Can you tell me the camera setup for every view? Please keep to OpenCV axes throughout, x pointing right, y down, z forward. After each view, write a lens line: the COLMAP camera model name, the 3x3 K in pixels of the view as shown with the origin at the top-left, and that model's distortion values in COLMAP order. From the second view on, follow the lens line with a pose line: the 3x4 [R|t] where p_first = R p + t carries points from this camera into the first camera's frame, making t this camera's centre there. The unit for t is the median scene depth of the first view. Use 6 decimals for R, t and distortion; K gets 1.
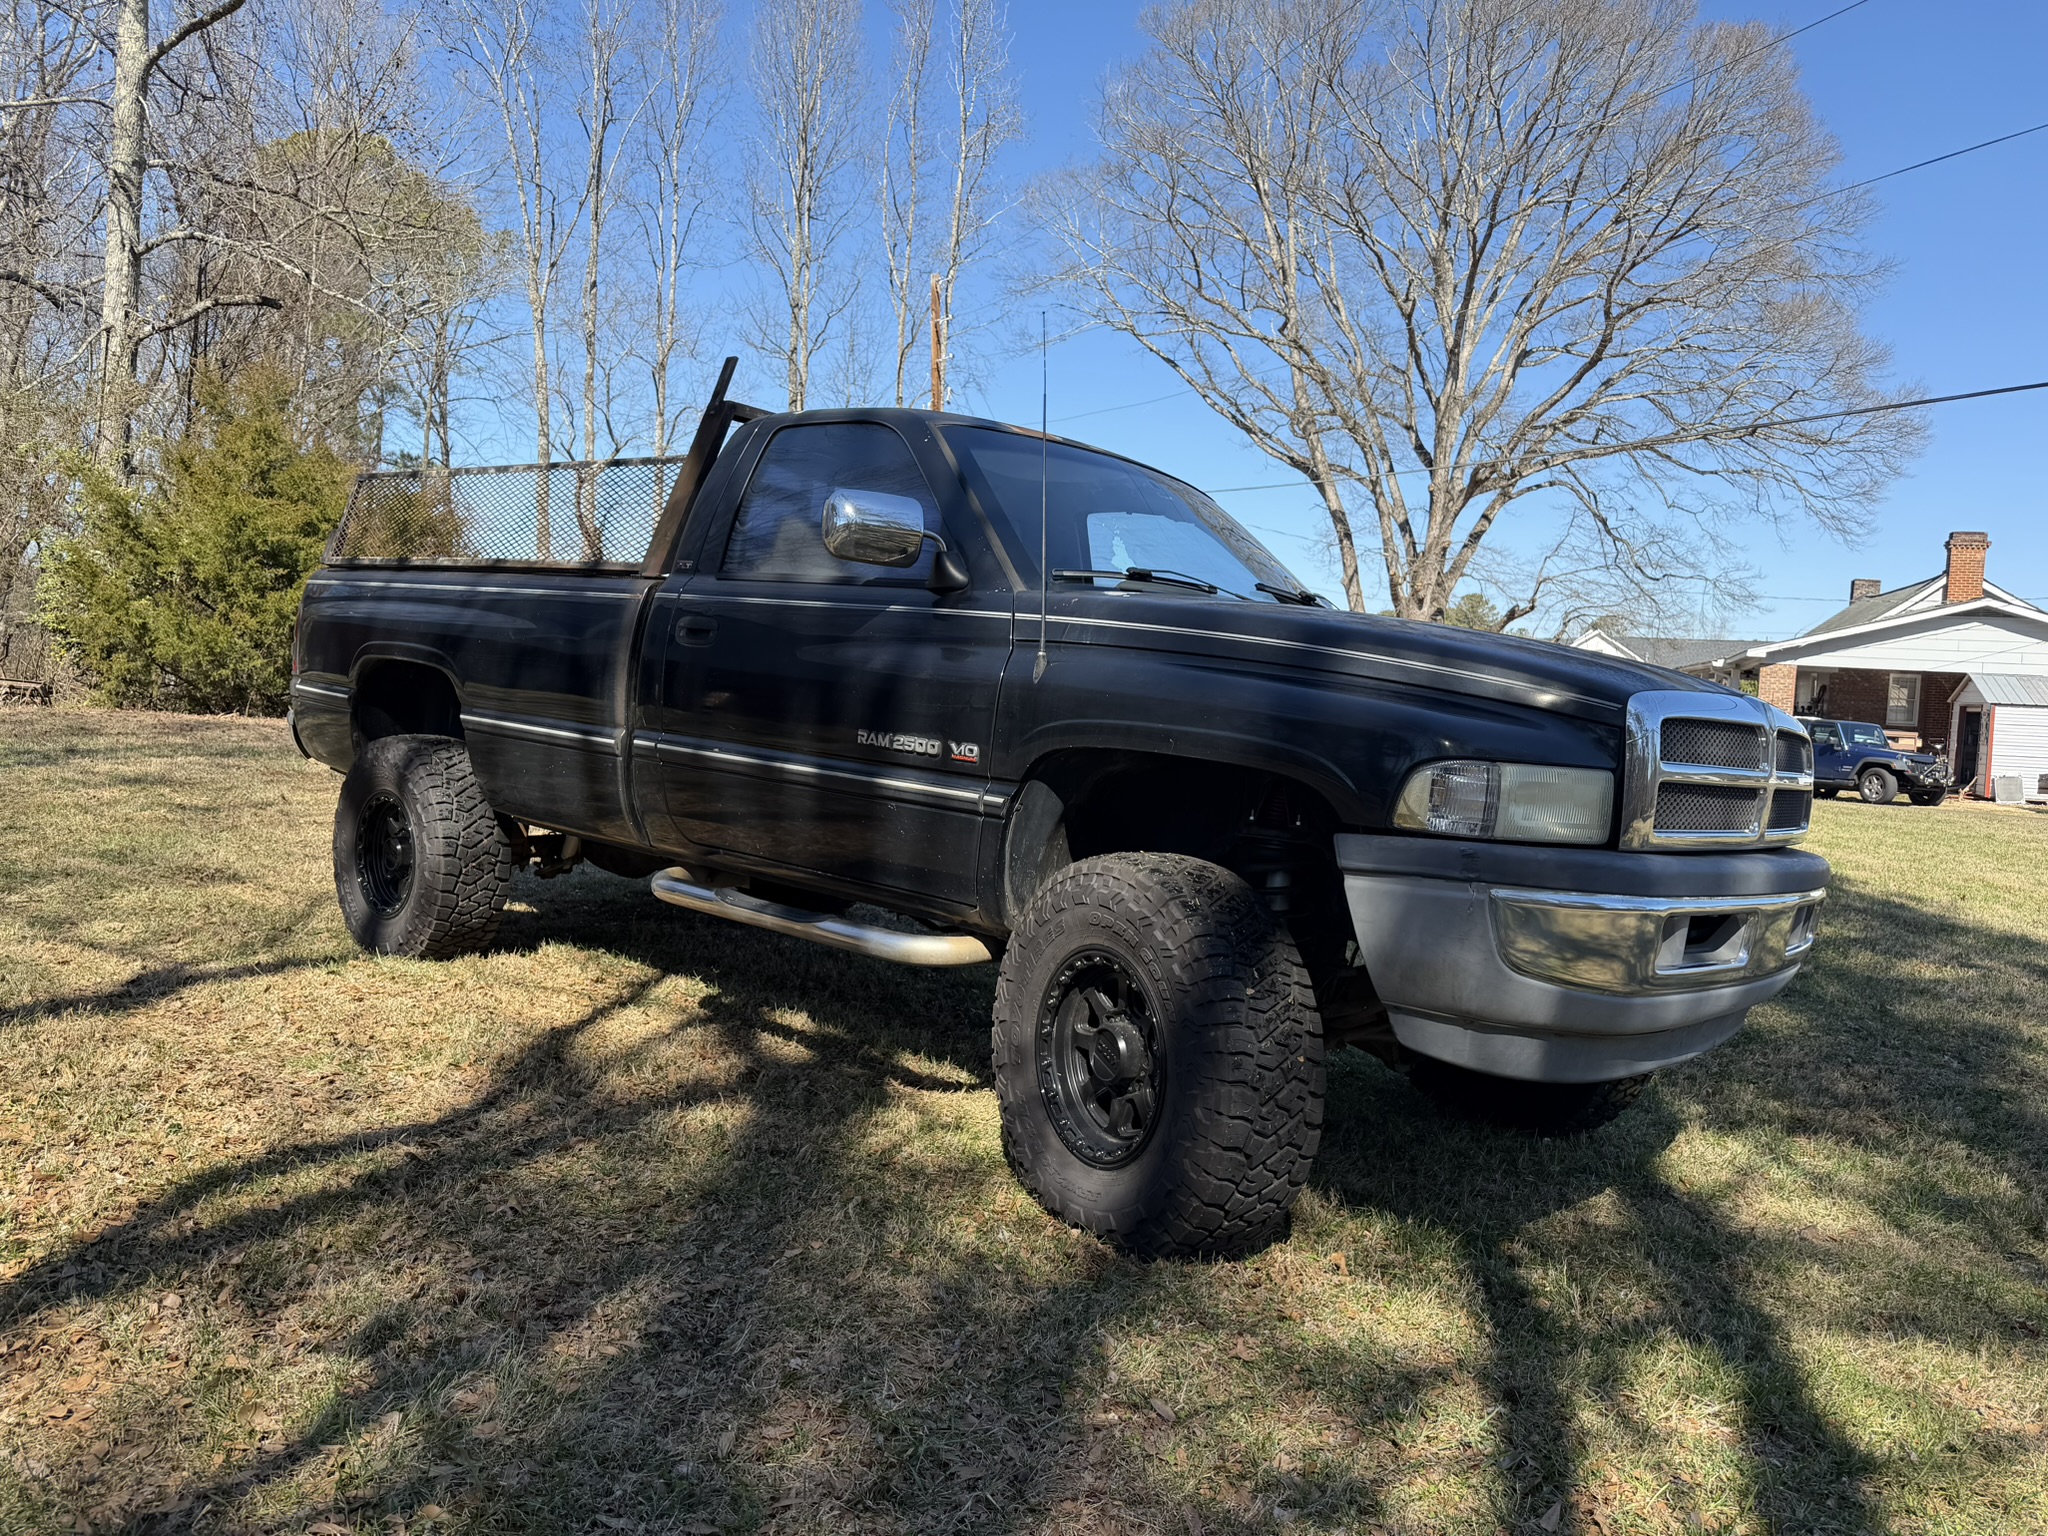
lens RADIAL K [[1452.9, 0, 1024.0], [0, 1452.9, 768.0], [0, 0, 1]] dist [0.062893, -0.067296]
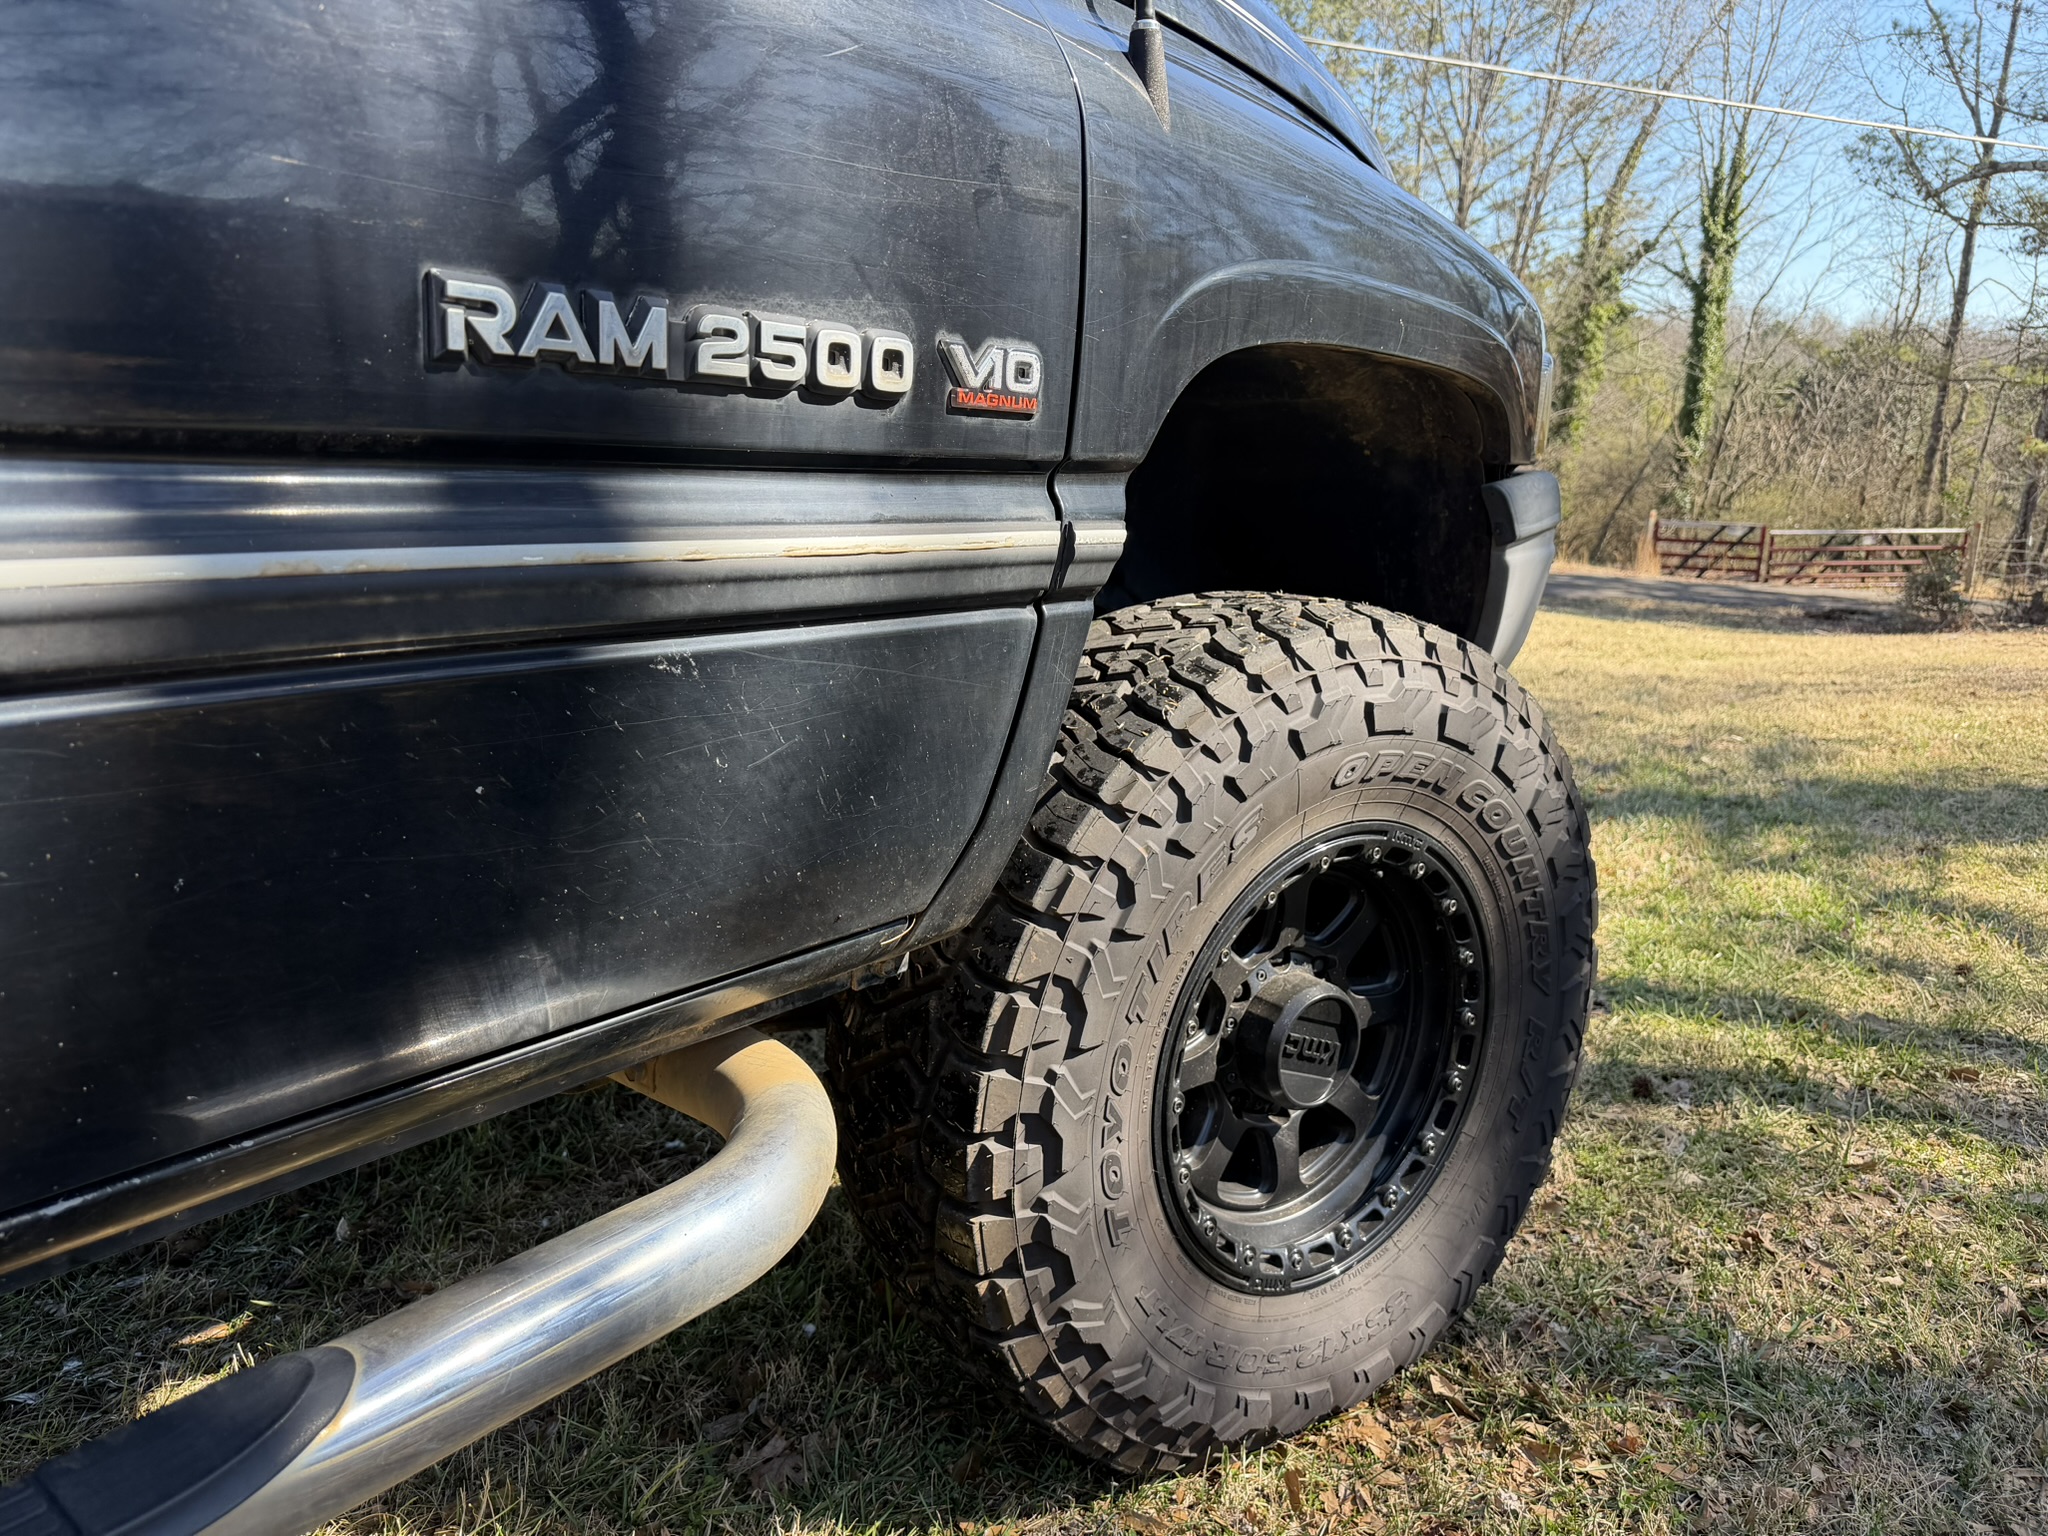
lens RADIAL K [[1452.9, 0, 1024.0], [0, 1452.9, 768.0], [0, 0, 1]] dist [0.062893, -0.067296]
pose [[-0.044475, -0.292195, 0.955324, -0.021502], [0.024212, 0.955674, 0.293429, -0.001377], [-0.998717, 0.036181, -0.035429, 0.067515]]
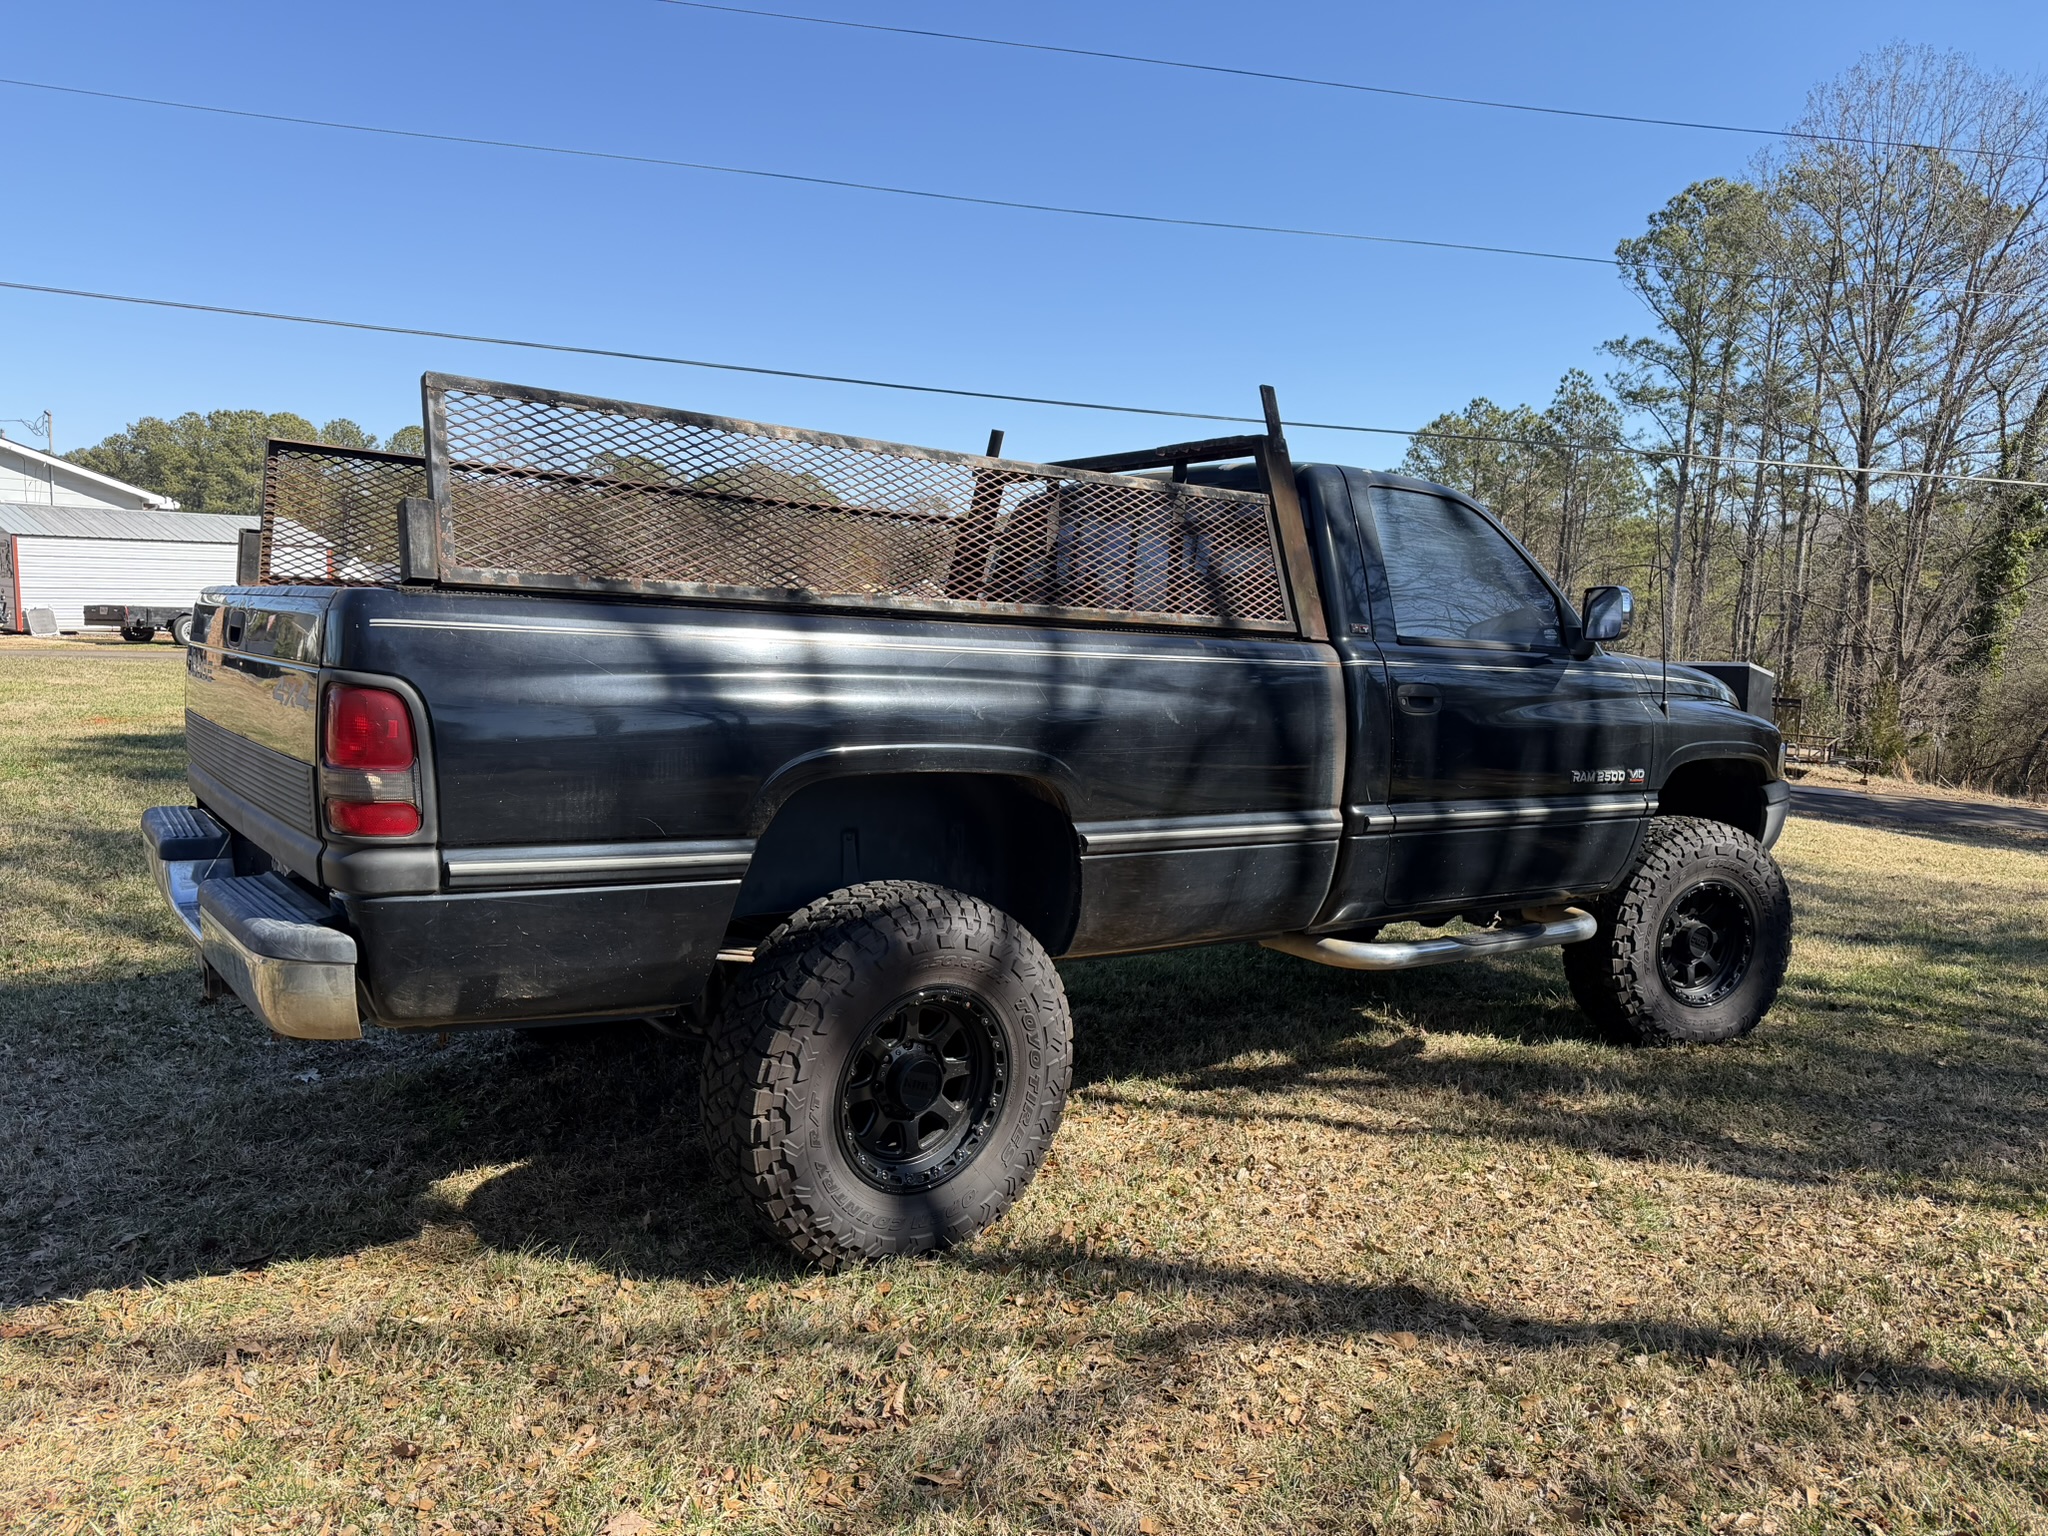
lens RADIAL K [[1452.9, 0, 1024.0], [0, 1452.9, 768.0], [0, 0, 1]] dist [0.062893, -0.067296]
pose [[0.195726, -0.161347, 0.967294, -0.104747], [0.024541, 0.986869, 0.159647, -0.017771], [-0.980352, -0.007509, 0.197115, 0.087736]]
